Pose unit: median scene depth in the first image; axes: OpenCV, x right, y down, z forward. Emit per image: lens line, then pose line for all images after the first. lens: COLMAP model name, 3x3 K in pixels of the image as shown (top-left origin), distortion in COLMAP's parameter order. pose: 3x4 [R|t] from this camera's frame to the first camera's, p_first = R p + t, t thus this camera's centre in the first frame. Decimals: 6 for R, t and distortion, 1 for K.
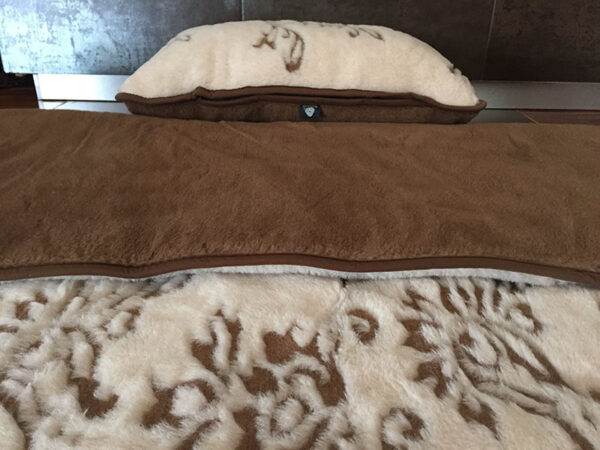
lens RADIAL K [[496.6, 0, 294.5], [0, 496.6, 222.4], [0, 0, 1]] dist [0.080860, -0.117475]
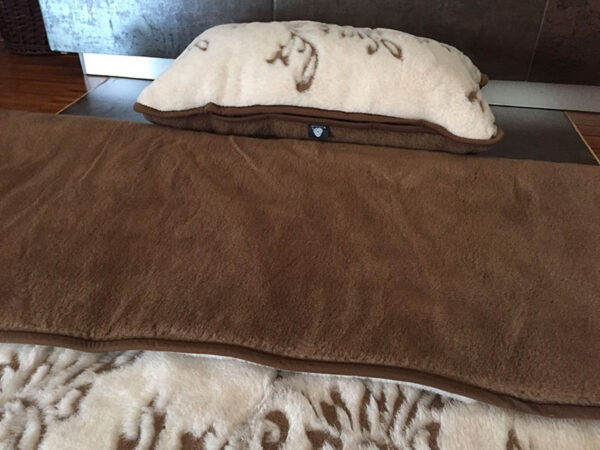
lens RADIAL K [[502.7, 0, 303.6], [0, 502.7, 208.5], [0, 0, 1]] dist [0.082157, -0.124374]
pose [[0.987909, 0.083811, -0.130429, 0.149573], [-0.064954, 0.987639, 0.142654, -0.218299], [0.140773, -0.132457, 0.981141, -0.011081]]
